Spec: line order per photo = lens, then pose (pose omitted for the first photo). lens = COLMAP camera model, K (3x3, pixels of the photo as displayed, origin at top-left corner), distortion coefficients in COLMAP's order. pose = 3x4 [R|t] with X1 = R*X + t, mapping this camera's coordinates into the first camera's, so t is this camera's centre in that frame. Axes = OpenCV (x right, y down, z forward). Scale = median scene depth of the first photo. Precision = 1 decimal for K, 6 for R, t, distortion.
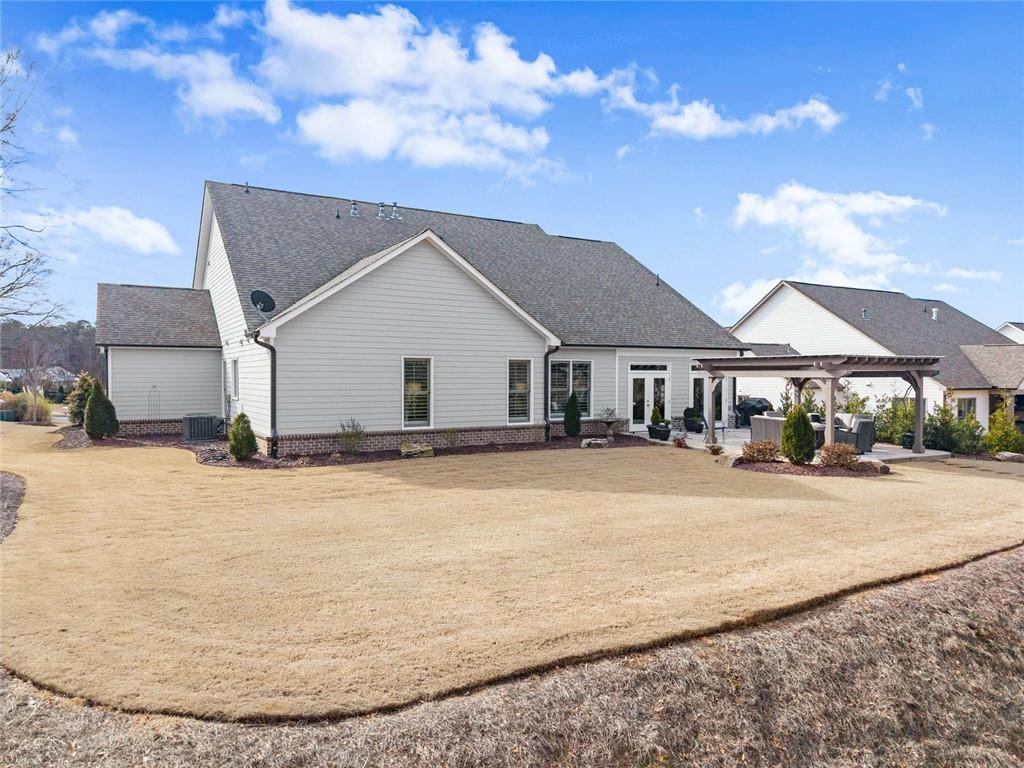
lens RADIAL K [[698.9, 0, 512.0], [0, 698.9, 384.0], [0, 0, 1]] dist [-0.000328, -0.000232]
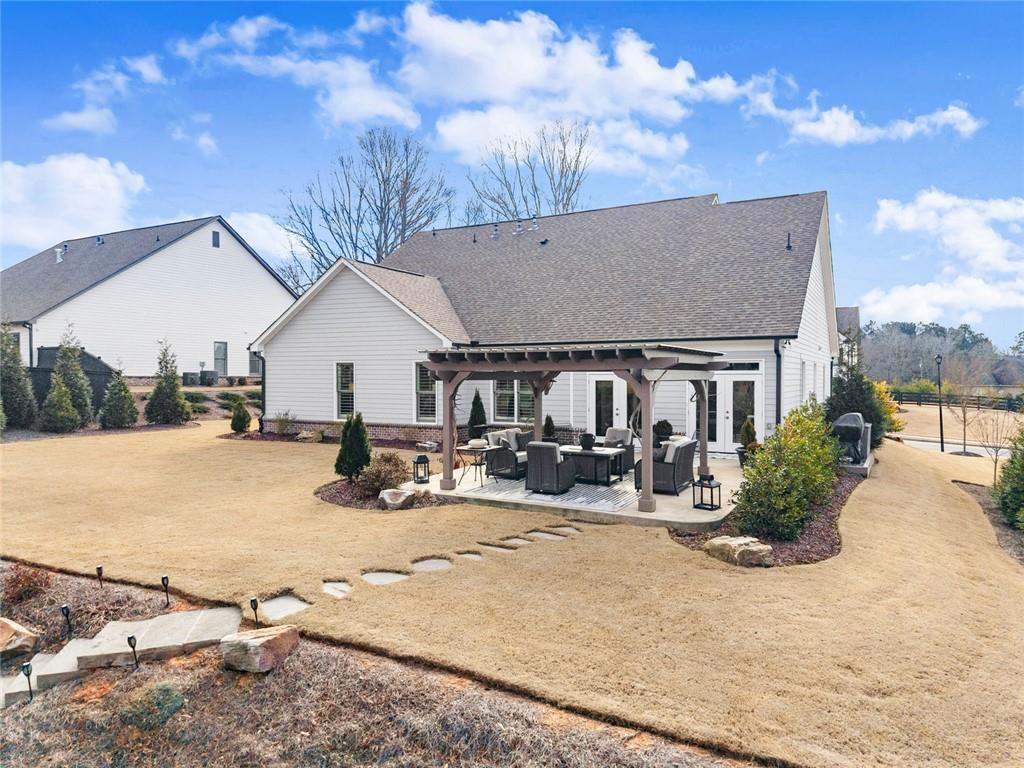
lens RADIAL K [[698.9, 0, 512.0], [0, 698.9, 384.0], [0, 0, 1]] dist [-0.000328, -0.000232]
pose [[0.520273, 0.014823, -0.853871, 1.003019], [-0.007949, 0.999890, 0.012515, -0.016703], [0.853963, 0.000276, 0.520333, 0.581535]]
